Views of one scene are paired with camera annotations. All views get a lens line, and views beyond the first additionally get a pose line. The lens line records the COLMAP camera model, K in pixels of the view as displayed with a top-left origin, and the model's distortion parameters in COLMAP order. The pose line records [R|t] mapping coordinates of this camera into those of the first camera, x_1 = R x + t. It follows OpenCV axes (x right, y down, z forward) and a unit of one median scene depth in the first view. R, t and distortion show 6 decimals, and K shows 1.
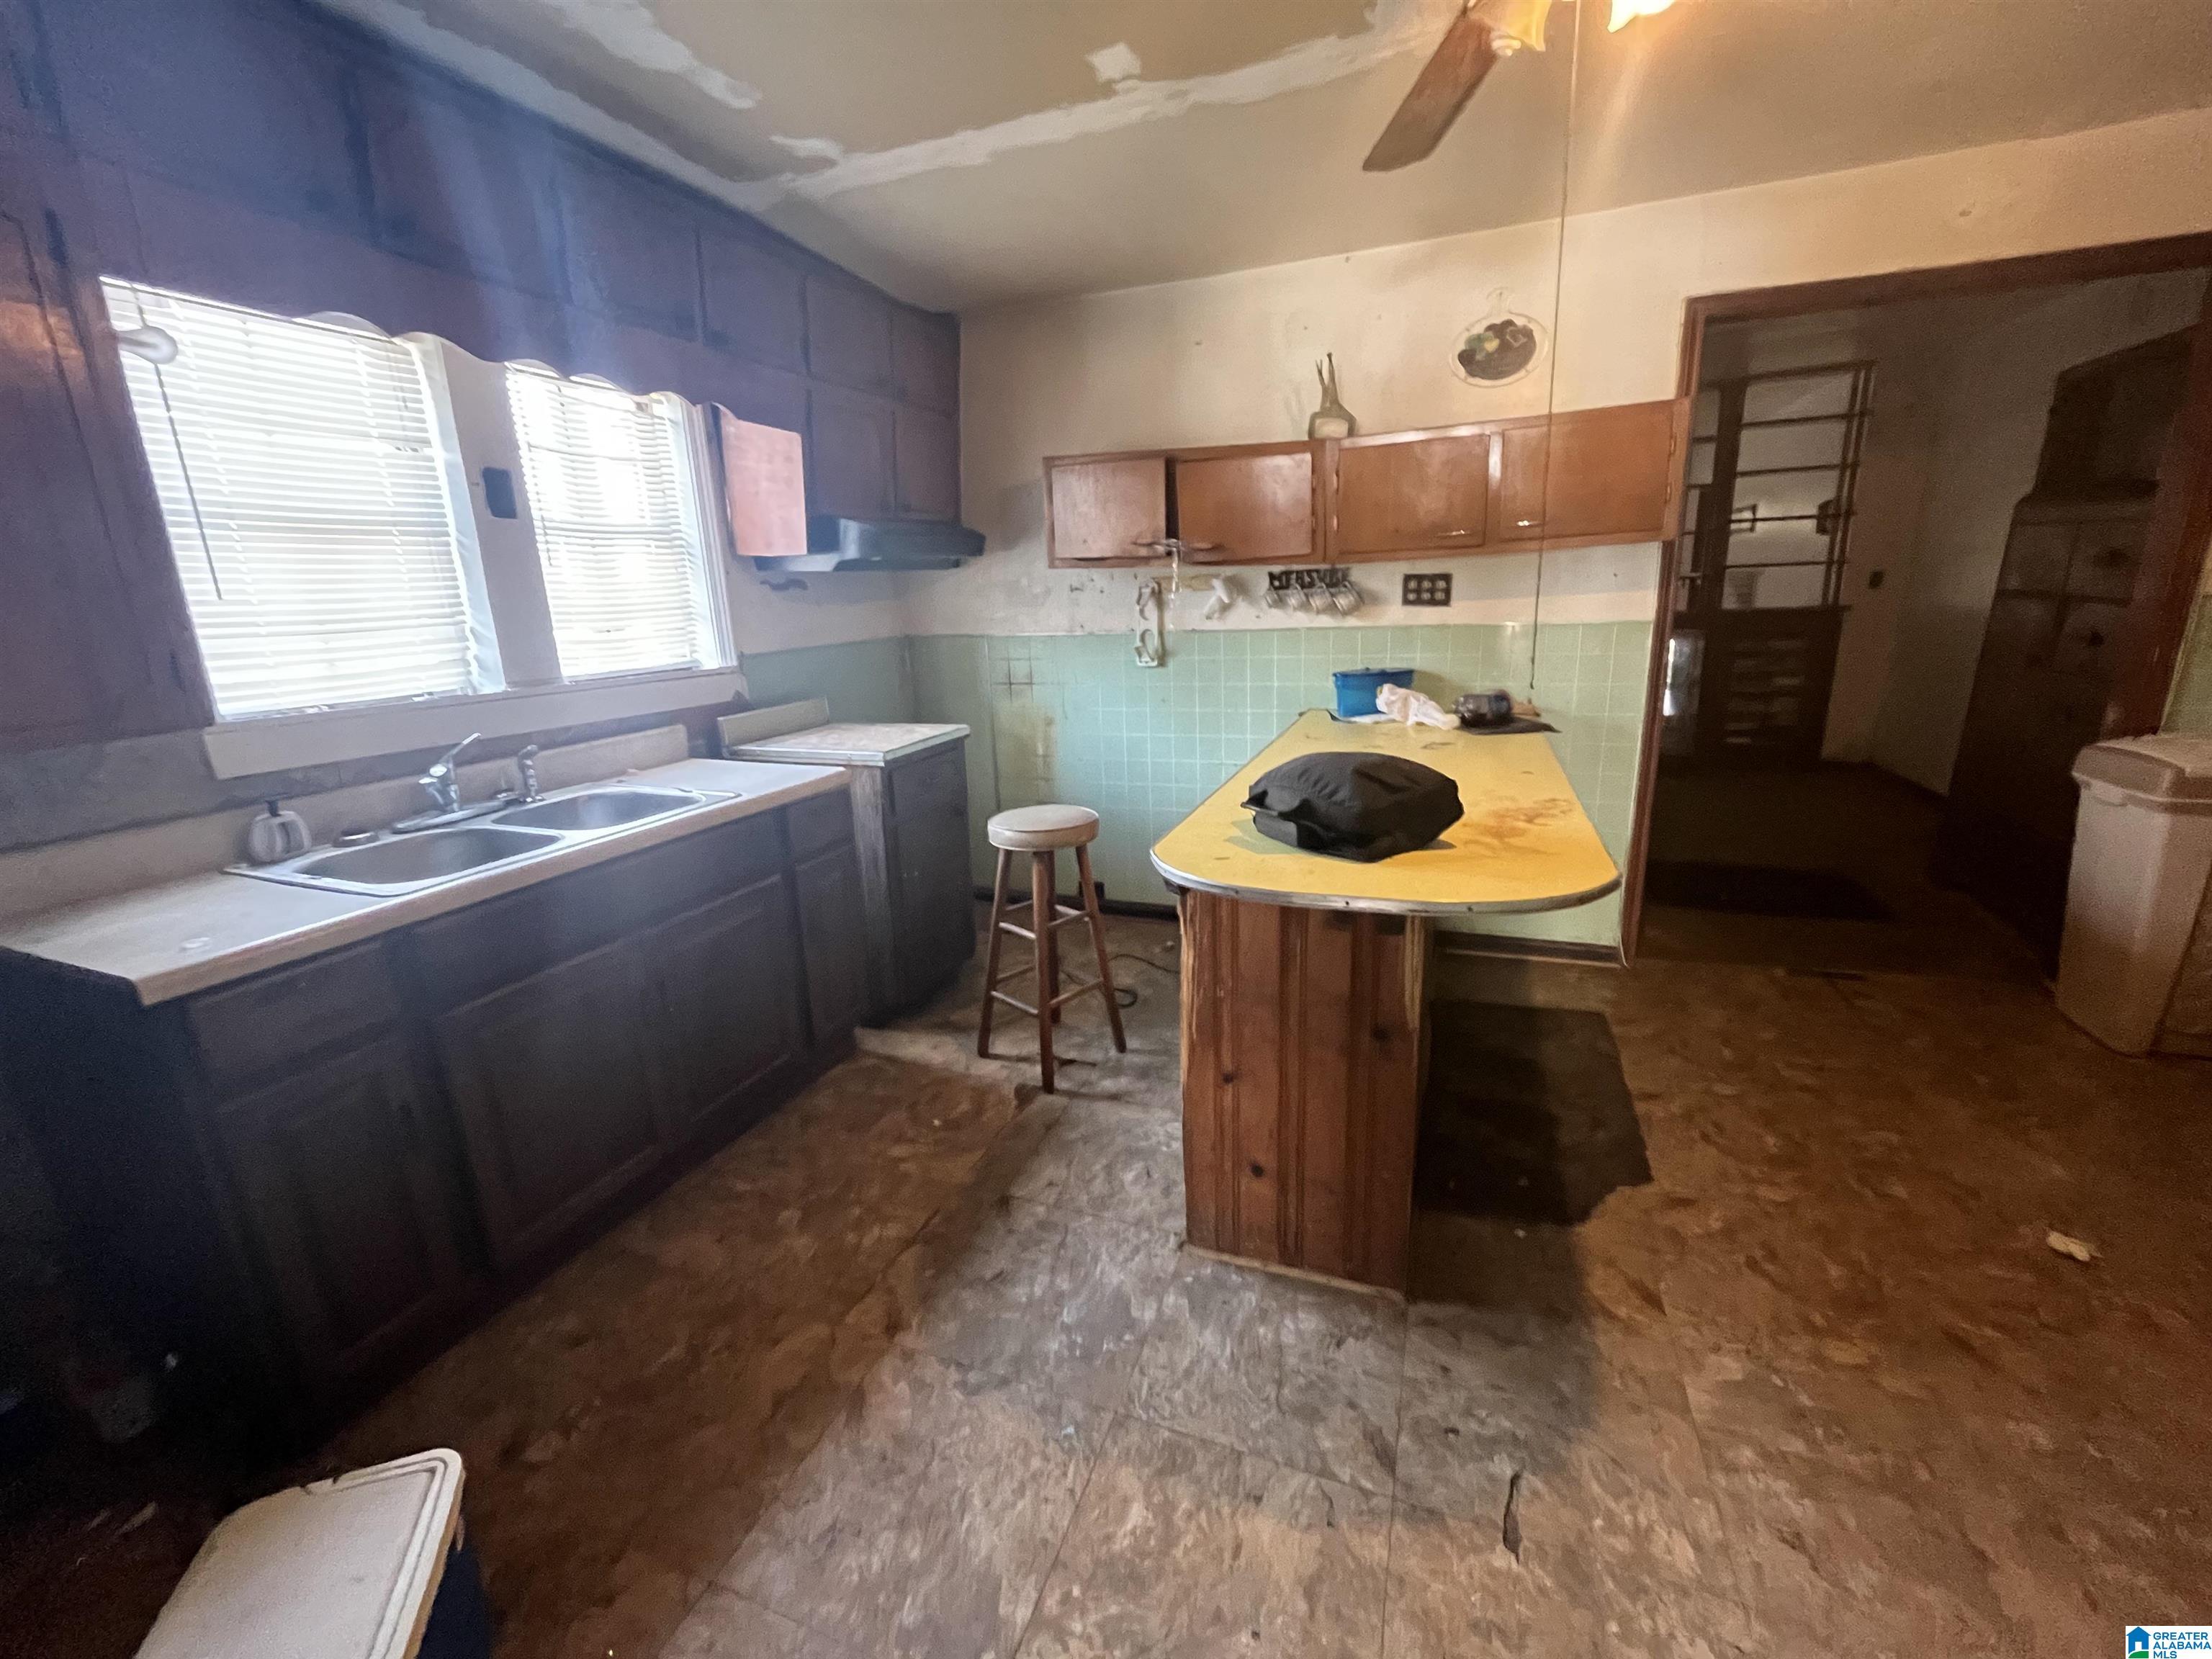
lens RADIAL K [[901.7, 0, 1105.2], [0, 901.7, 820.0], [0, 0, 1]] dist [-0.002355, -0.000972]
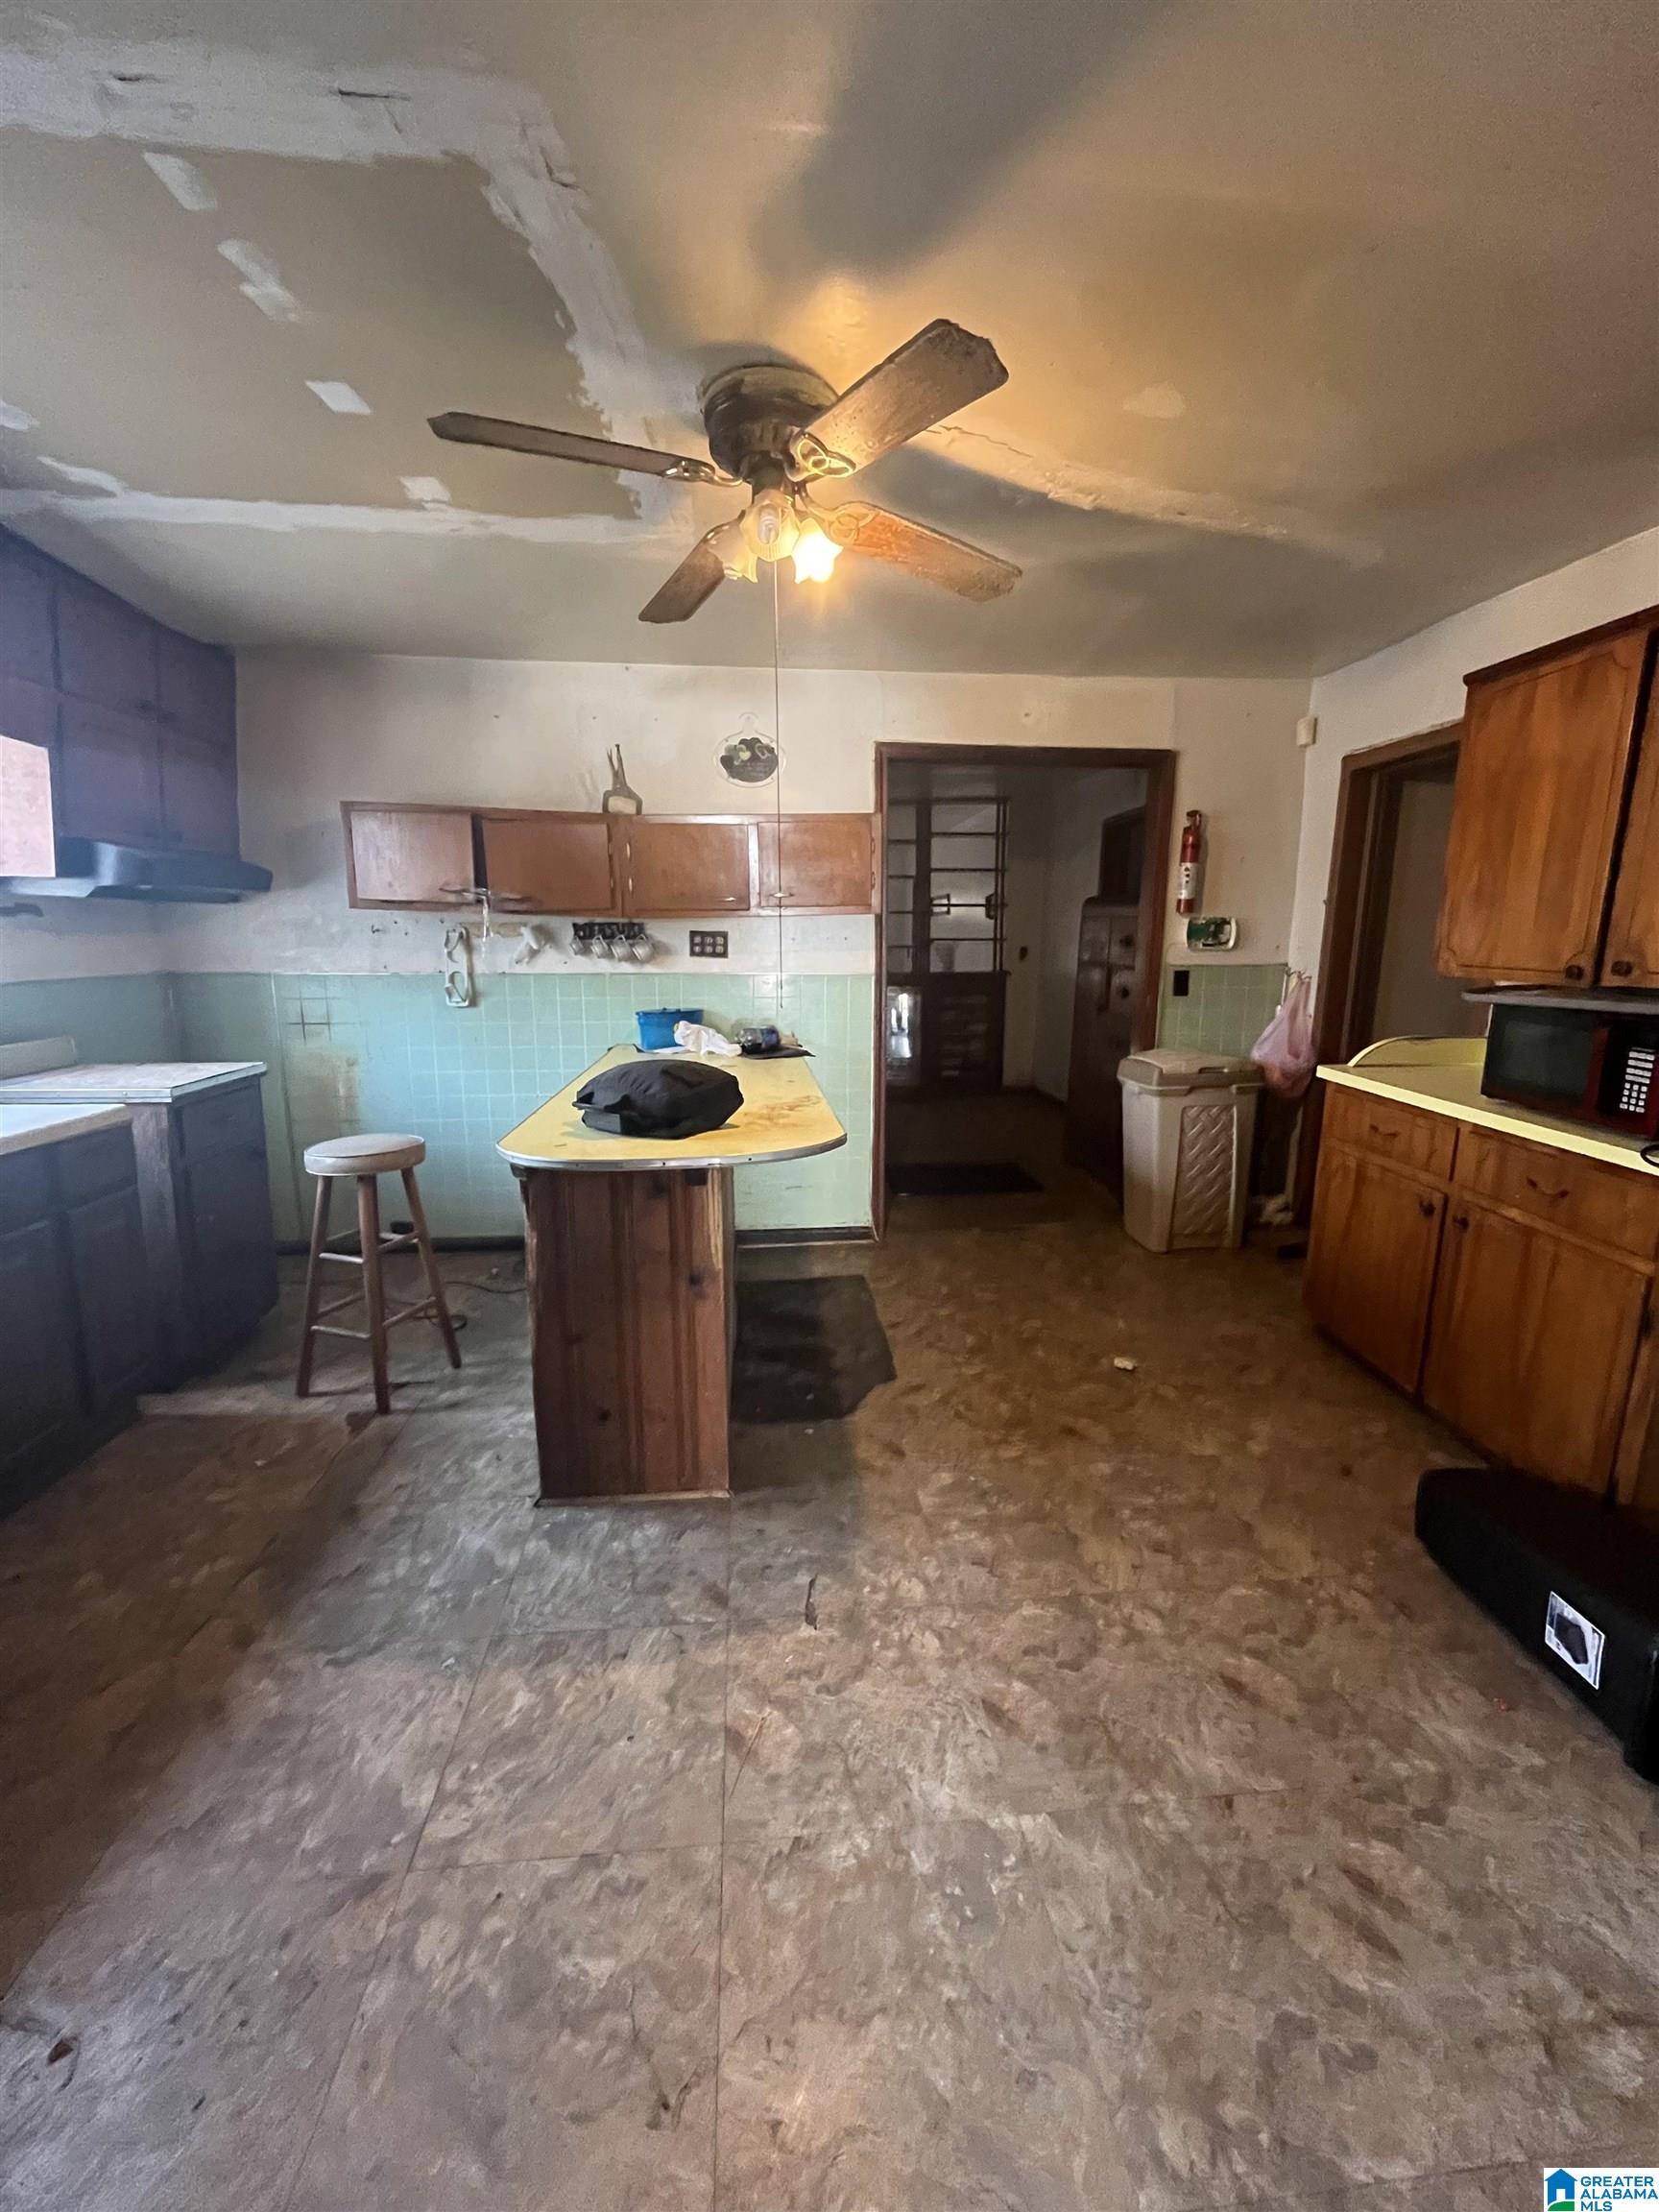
lens RADIAL K [[901.7, 0, 839.6], [0, 901.7, 1104.3], [0, 0, 1]] dist [-0.002355, -0.000972]
pose [[0.890413, -0.039194, 0.453462, -0.055503], [0.075627, 0.995177, -0.062483, 0.059814], [-0.448826, 0.089930, 0.889083, -0.170434]]
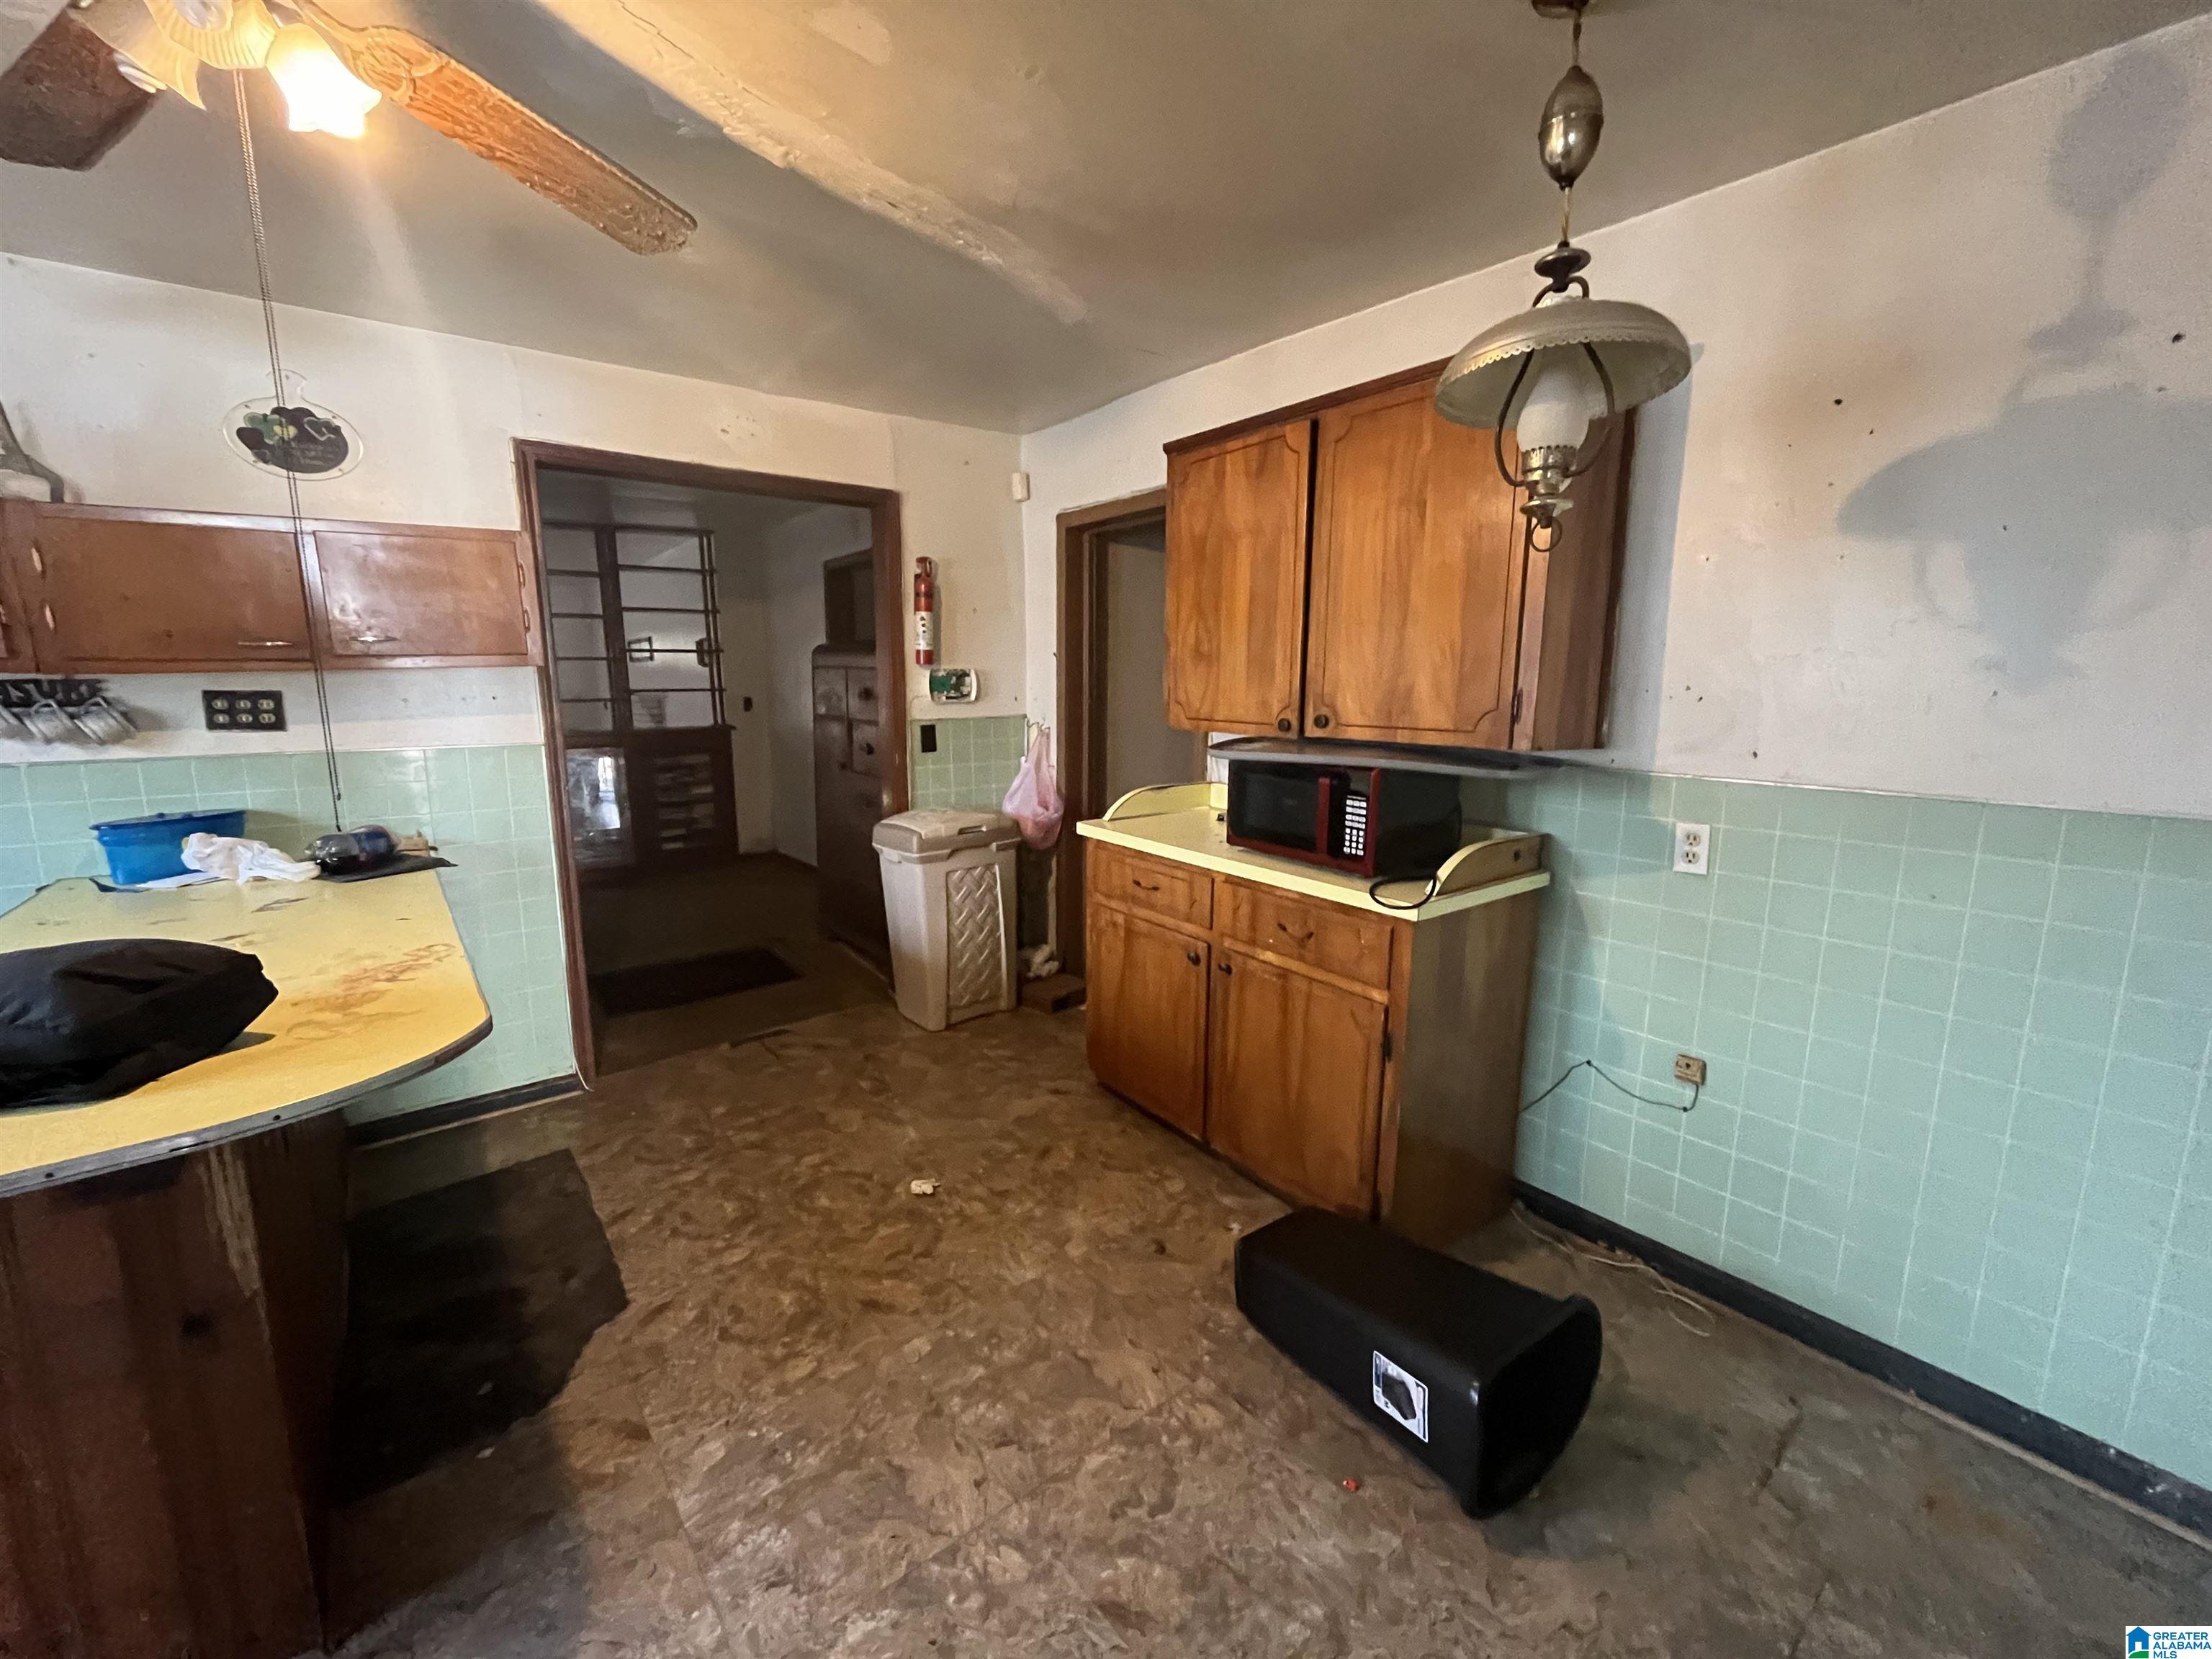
lens RADIAL K [[901.7, 0, 1104.8], [0, 901.7, 819.4], [0, 0, 1]] dist [-0.002355, -0.000972]
pose [[0.502817, -0.092374, 0.859443, 0.064105], [0.201378, 0.979433, -0.012546, -0.000251], [-0.840608, 0.179381, 0.511078, -0.026453]]
